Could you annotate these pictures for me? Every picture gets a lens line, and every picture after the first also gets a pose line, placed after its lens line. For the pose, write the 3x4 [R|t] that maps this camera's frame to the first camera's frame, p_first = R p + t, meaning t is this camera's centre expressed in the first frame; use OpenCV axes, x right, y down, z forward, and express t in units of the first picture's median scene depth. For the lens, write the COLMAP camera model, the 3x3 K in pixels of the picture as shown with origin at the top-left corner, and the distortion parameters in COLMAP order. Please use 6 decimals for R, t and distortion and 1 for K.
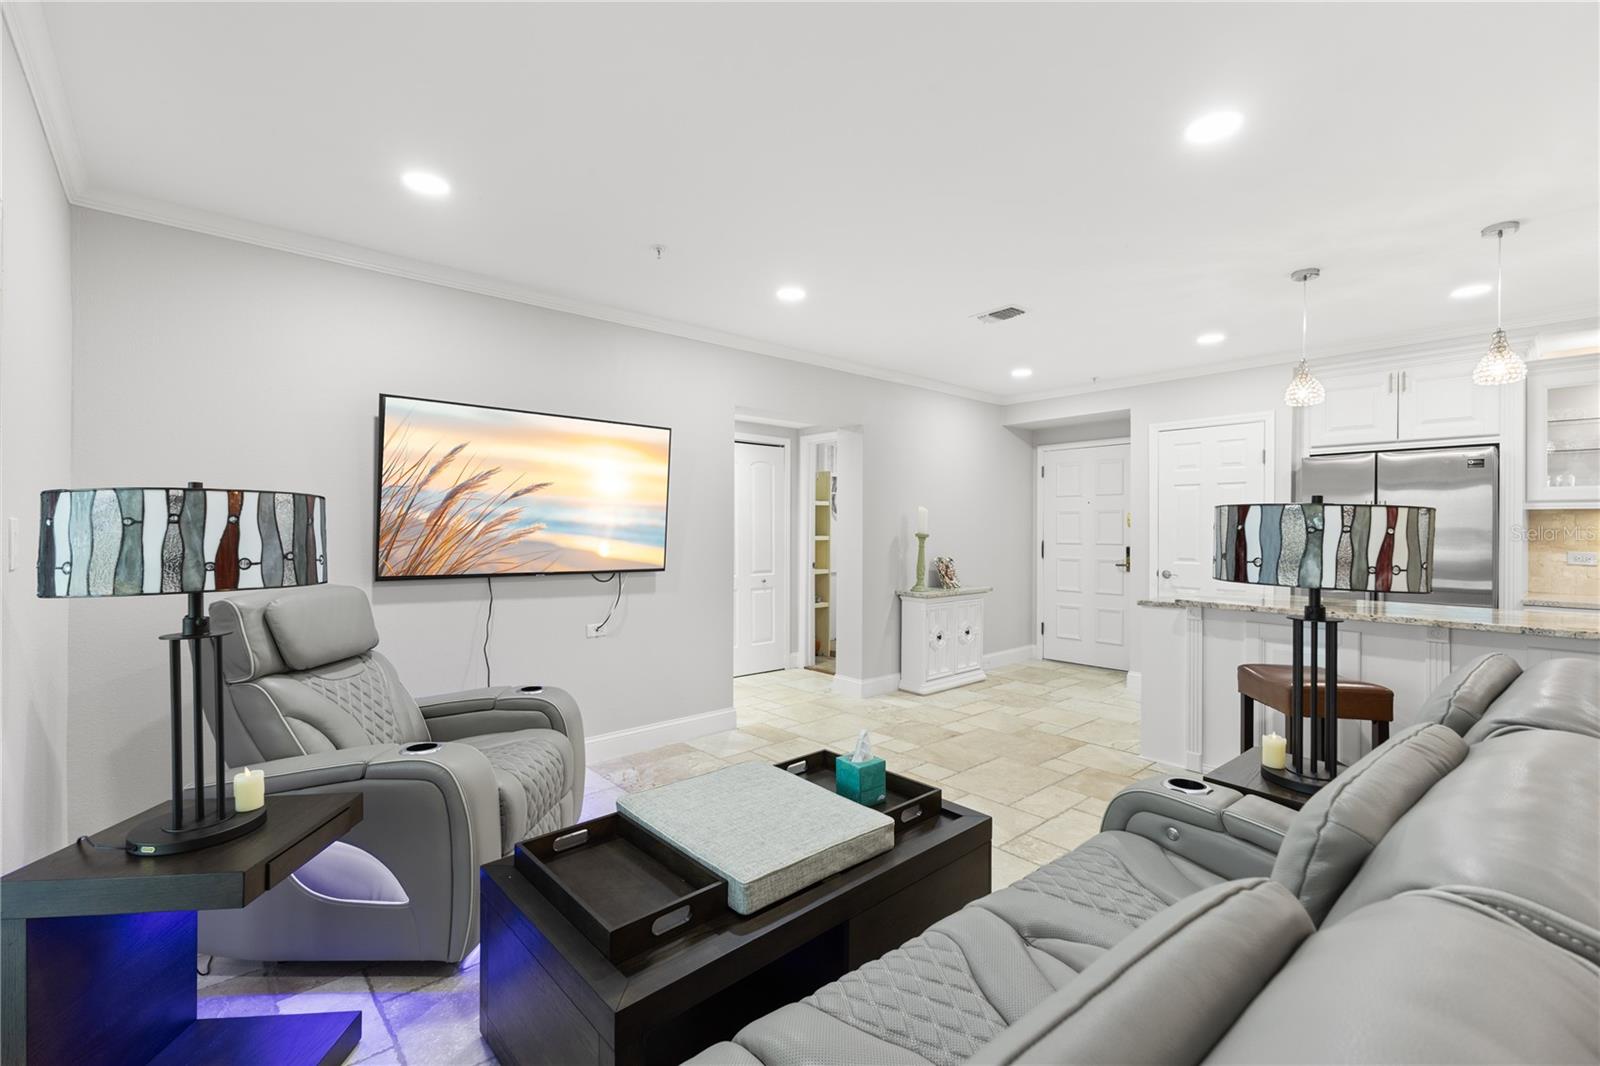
lens RADIAL K [[692.6, 0, 822.0], [0, 692.6, 531.0], [0, 0, 1]] dist [0.013742, -0.004212]
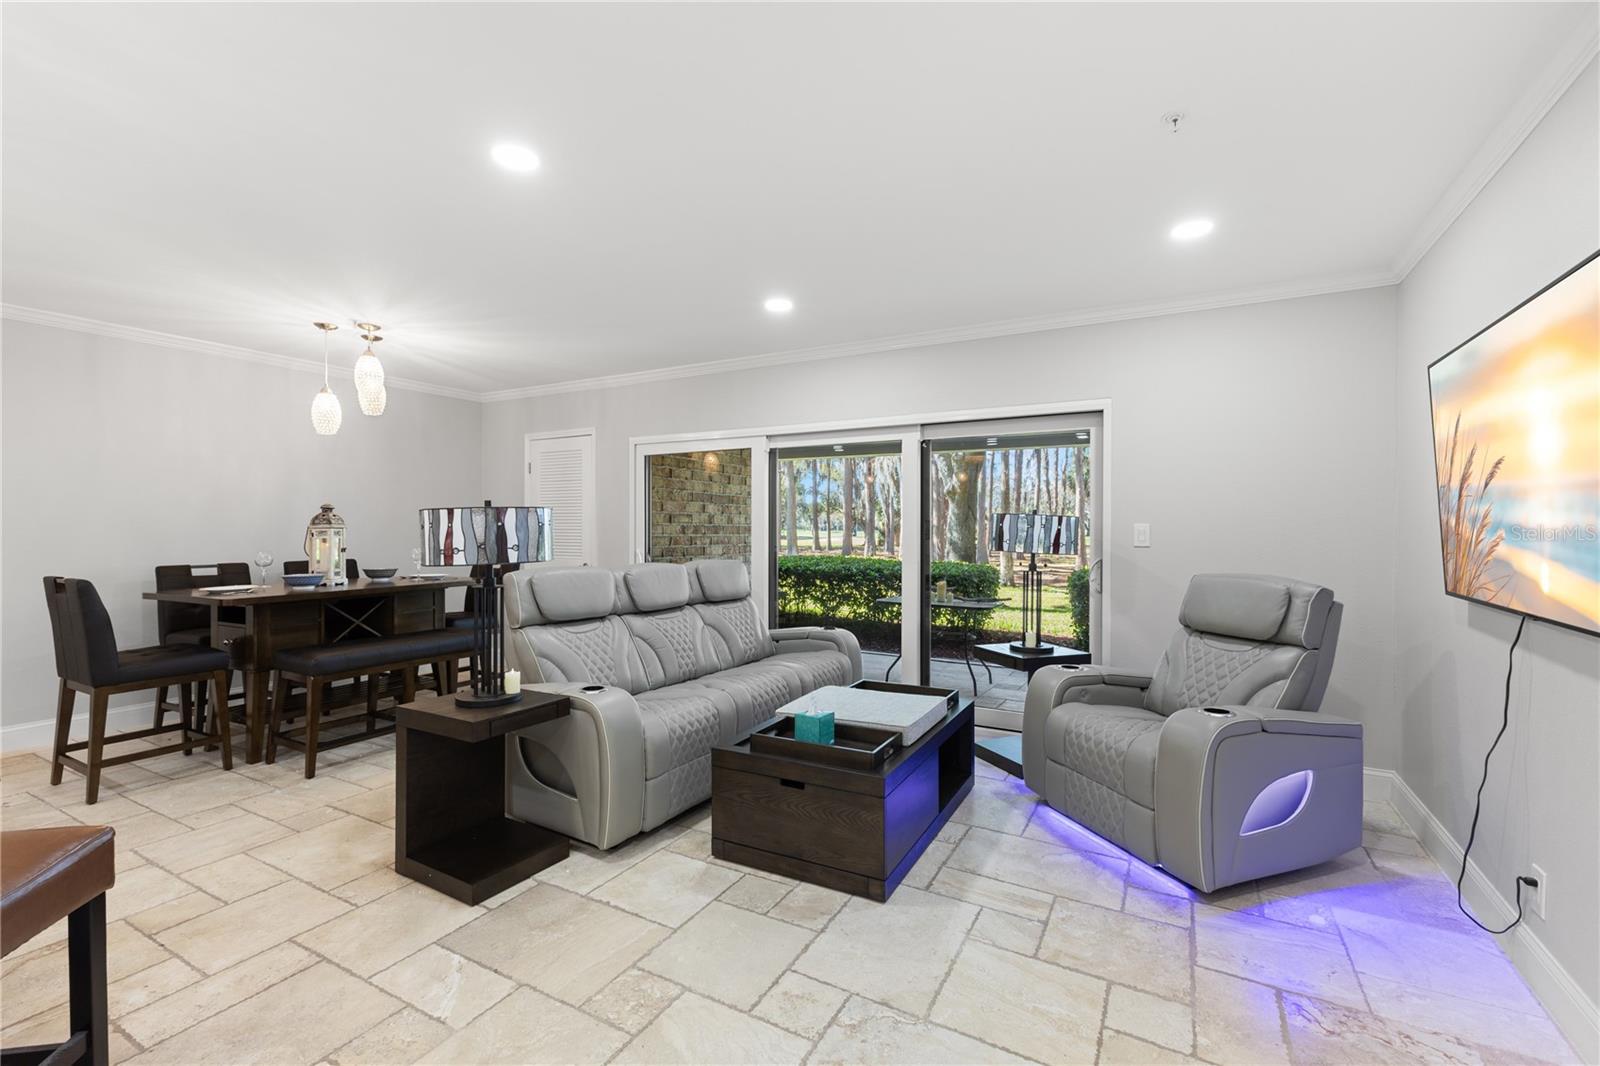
lens RADIAL K [[692.6, 0, 809.7], [0, 692.6, 530.8], [0, 0, 1]] dist [0.013742, -0.004212]
pose [[-0.948093, -0.009337, -0.317857, 0.251738], [-0.012060, 0.999905, 0.006601, -0.003261], [0.317765, 0.010091, -0.948116, 1.179594]]
